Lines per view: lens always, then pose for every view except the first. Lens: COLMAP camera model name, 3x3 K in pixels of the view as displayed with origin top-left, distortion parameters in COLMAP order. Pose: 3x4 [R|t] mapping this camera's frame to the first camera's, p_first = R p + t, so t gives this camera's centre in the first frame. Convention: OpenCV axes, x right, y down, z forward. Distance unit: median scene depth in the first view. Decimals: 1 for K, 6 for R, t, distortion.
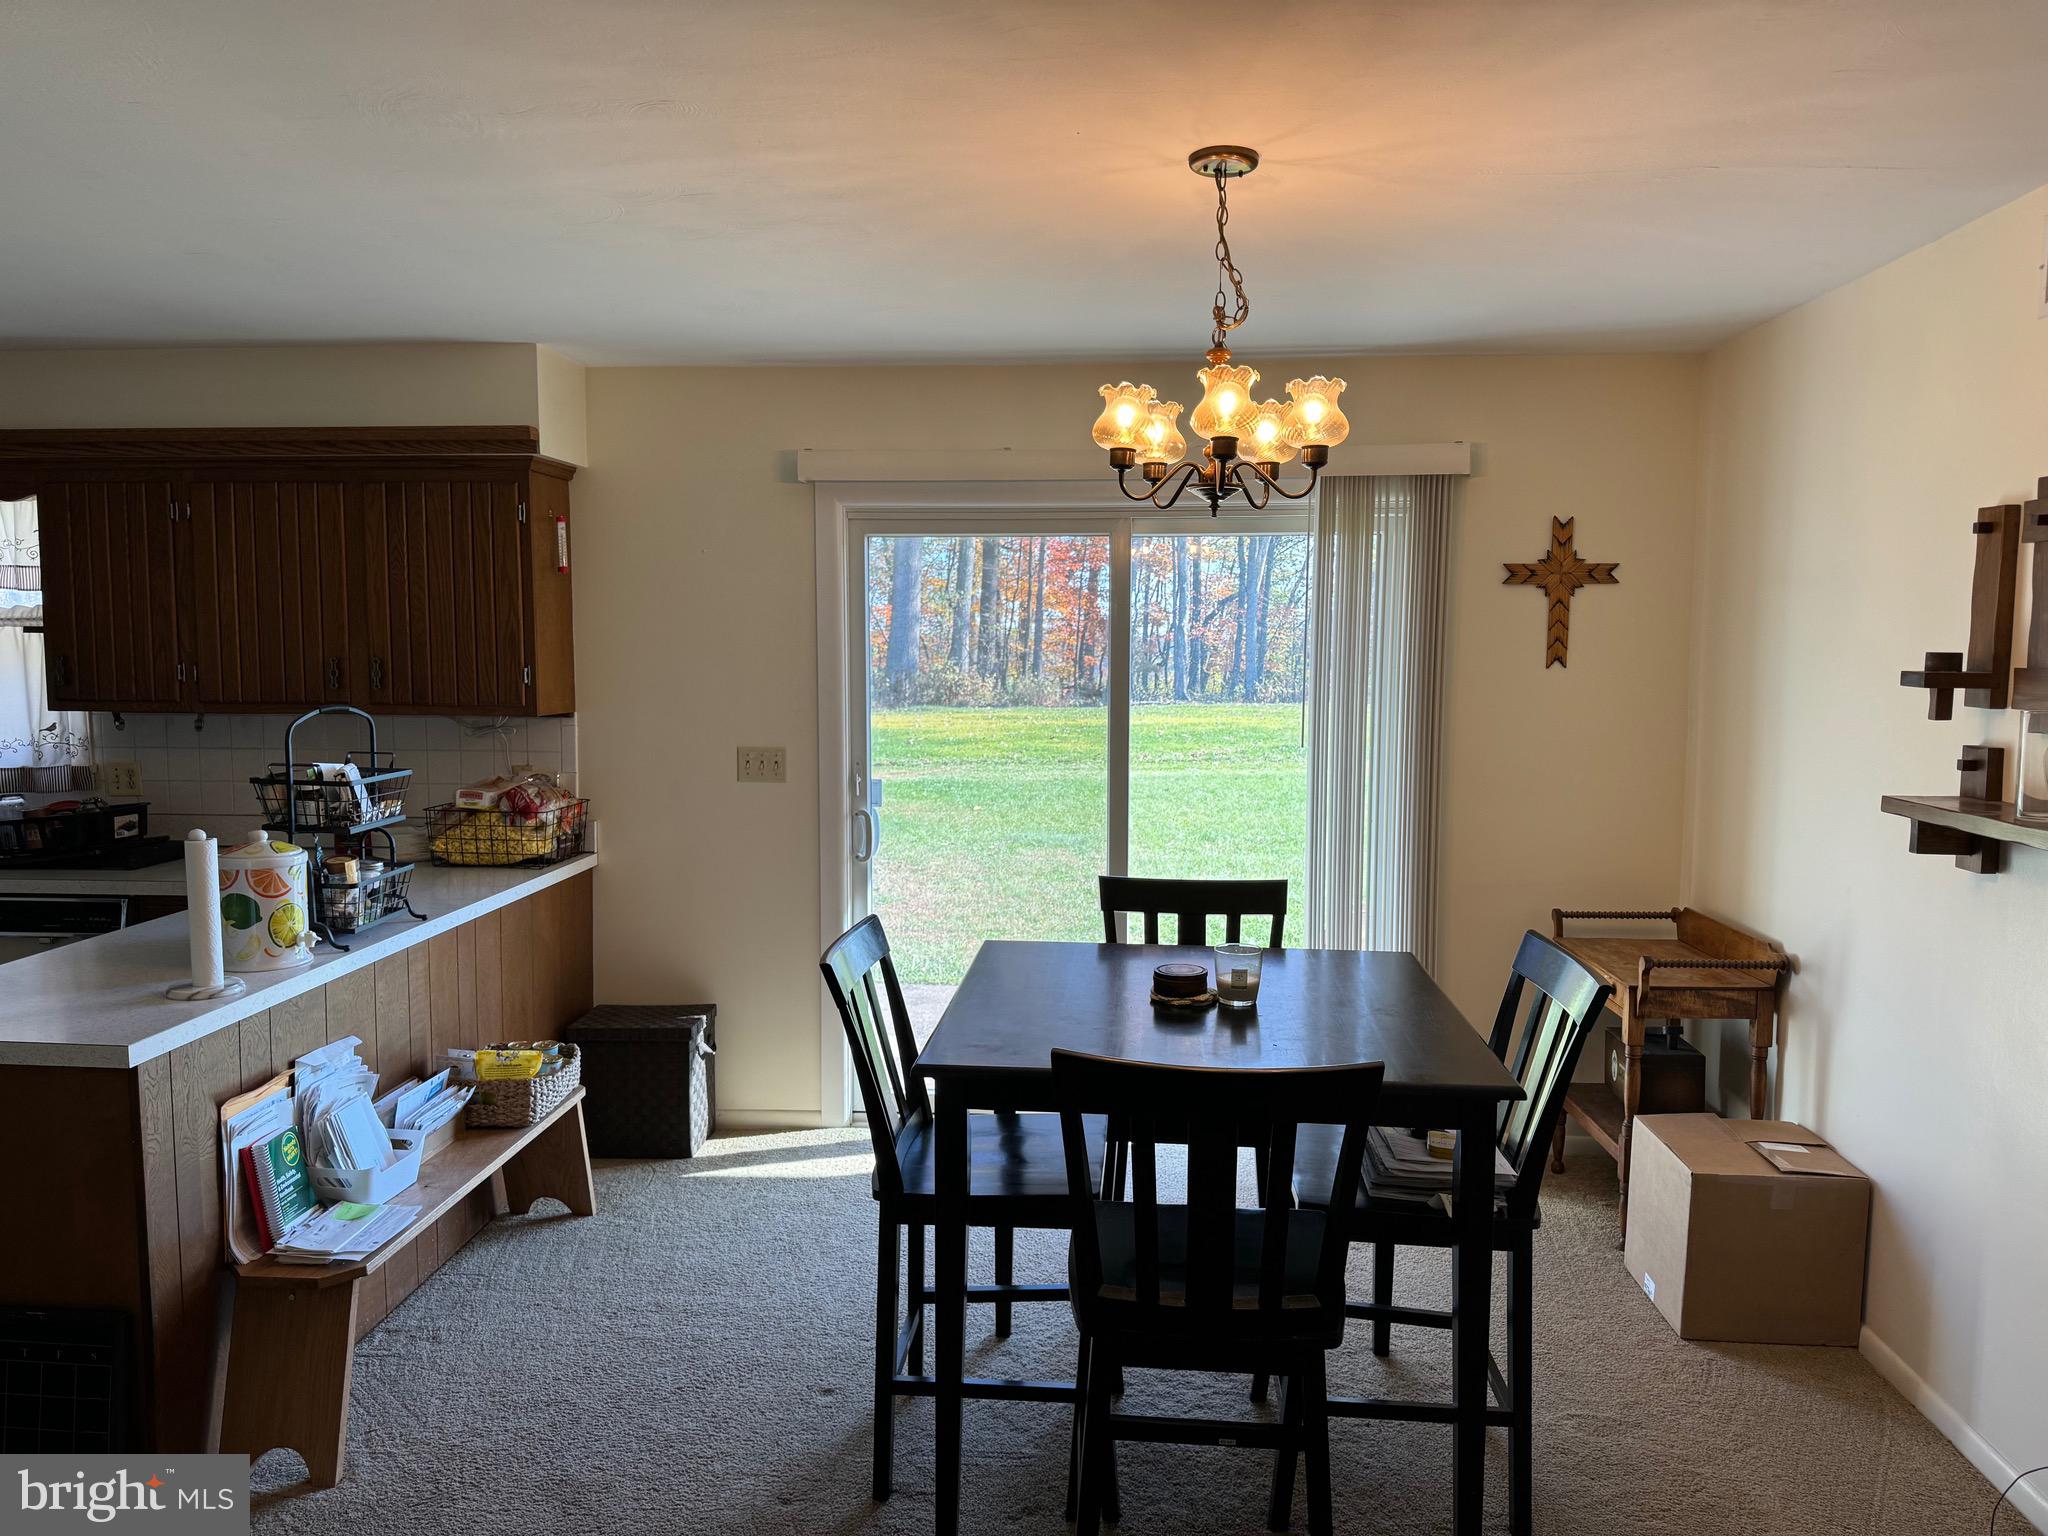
lens RADIAL K [[1443.1, 0, 1024.0], [0, 1443.1, 768.0], [0, 0, 1]] dist [0.002324, 0.000671]
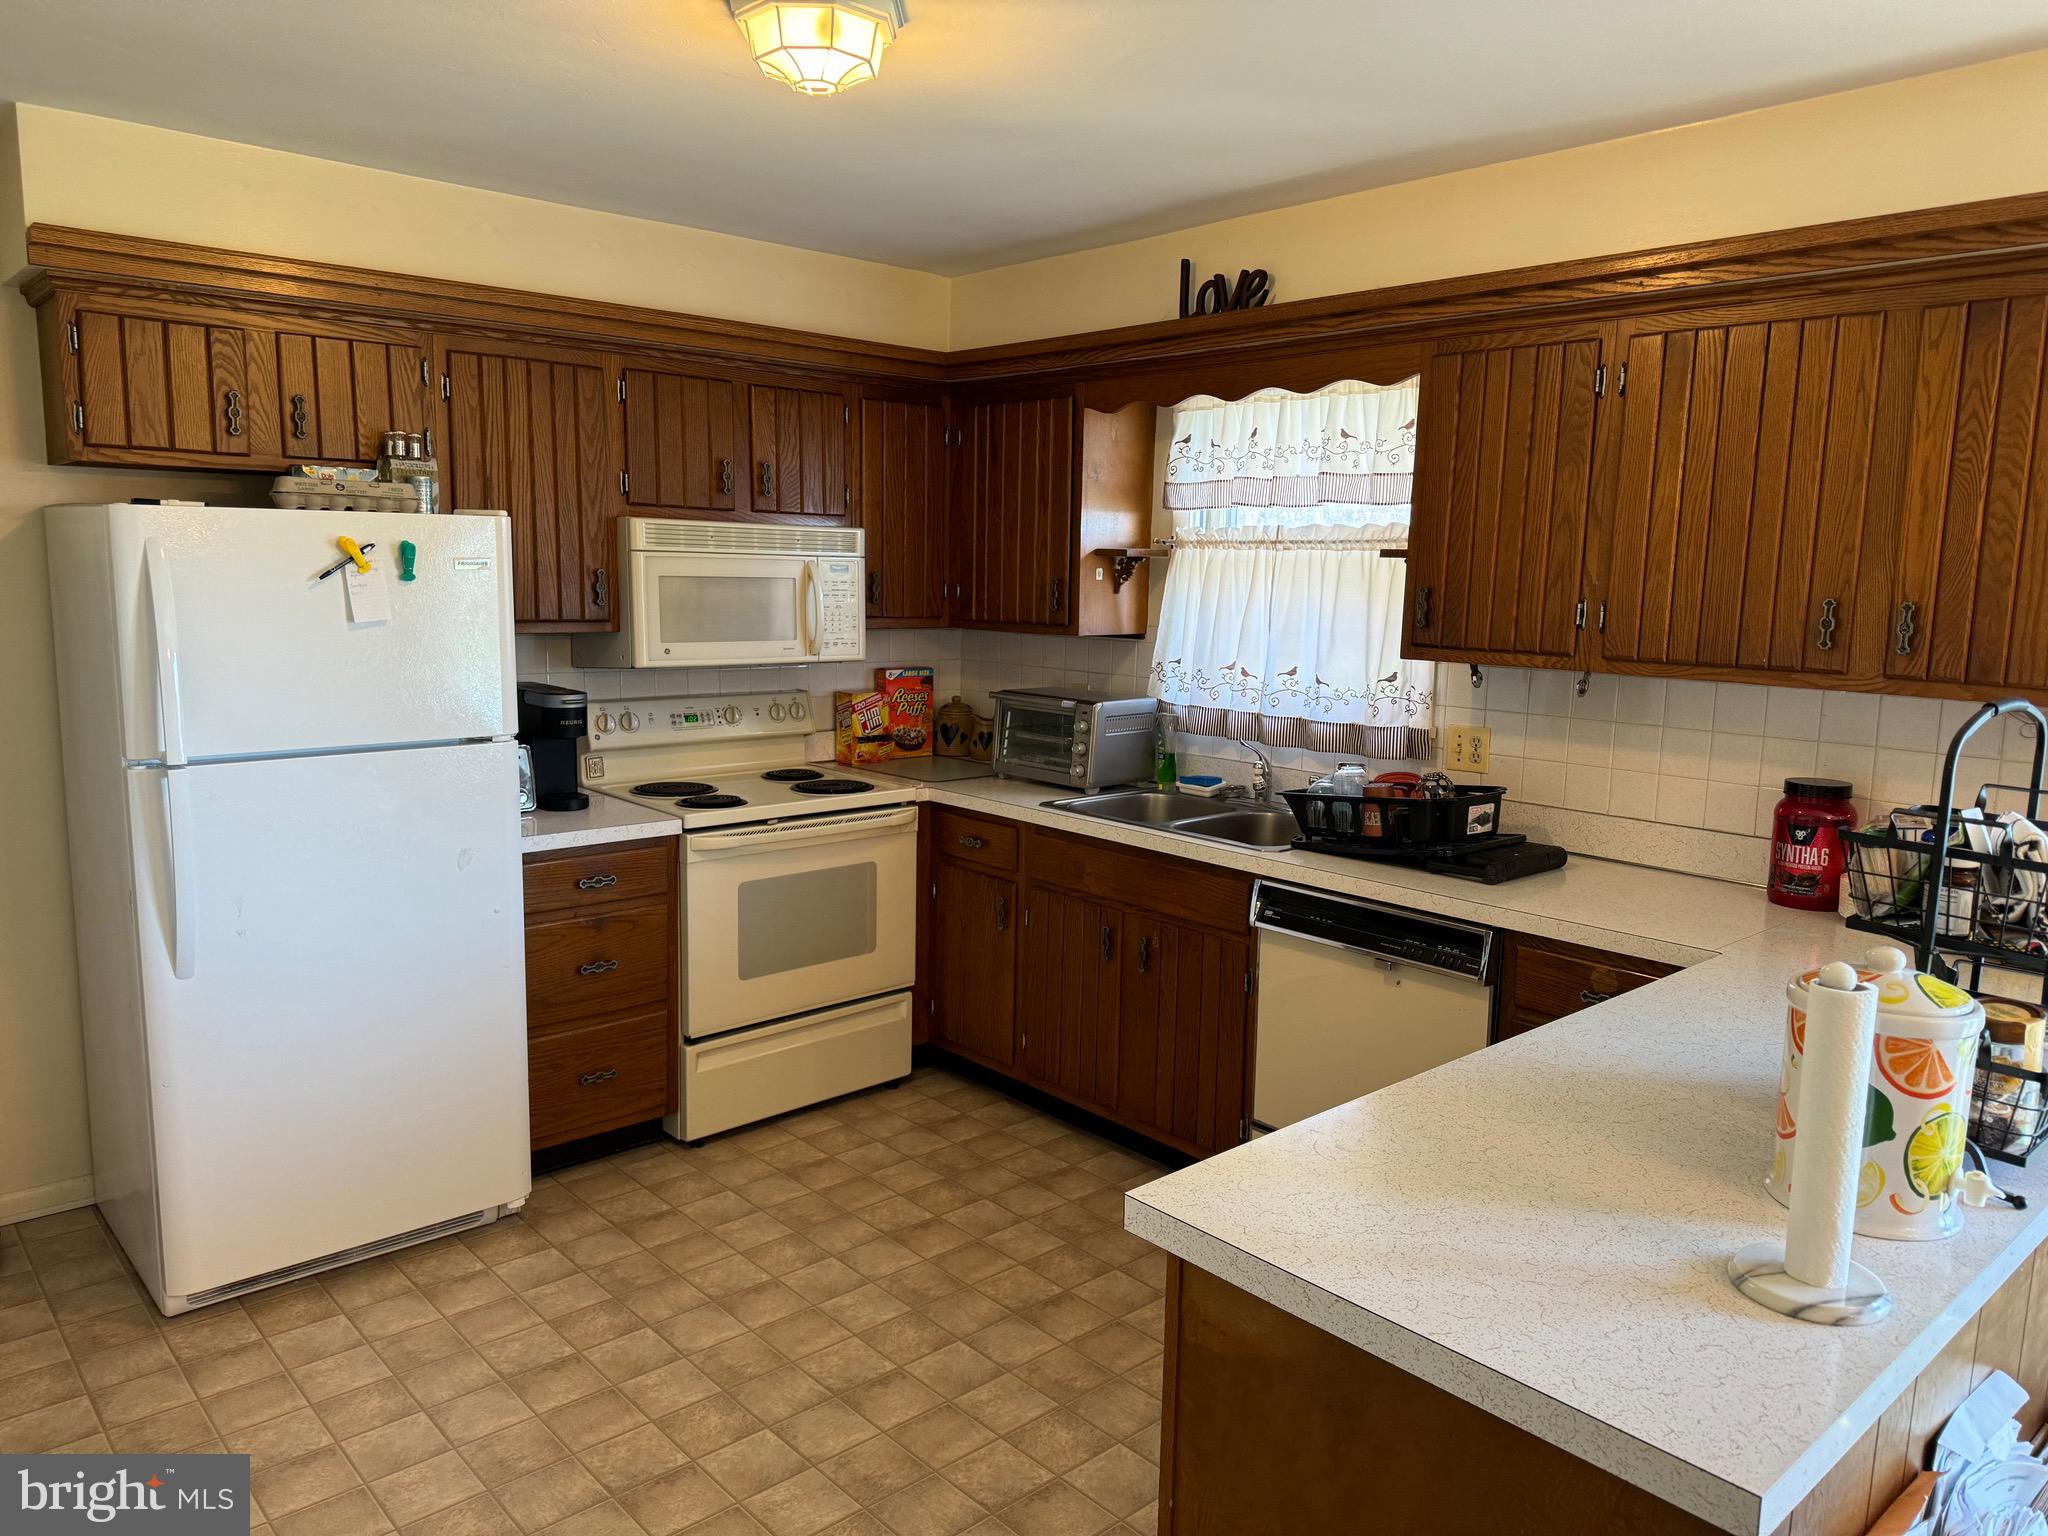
lens RADIAL K [[1436.8, 0, 1024.0], [0, 1436.8, 768.0], [0, 0, 1]] dist [0.001207, -0.091458]
pose [[0.721795, 0.099871, -0.684864, -0.286005], [-0.068461, 0.994984, 0.072941, -0.023580], [0.688713, -0.005762, 0.725011, 0.300743]]
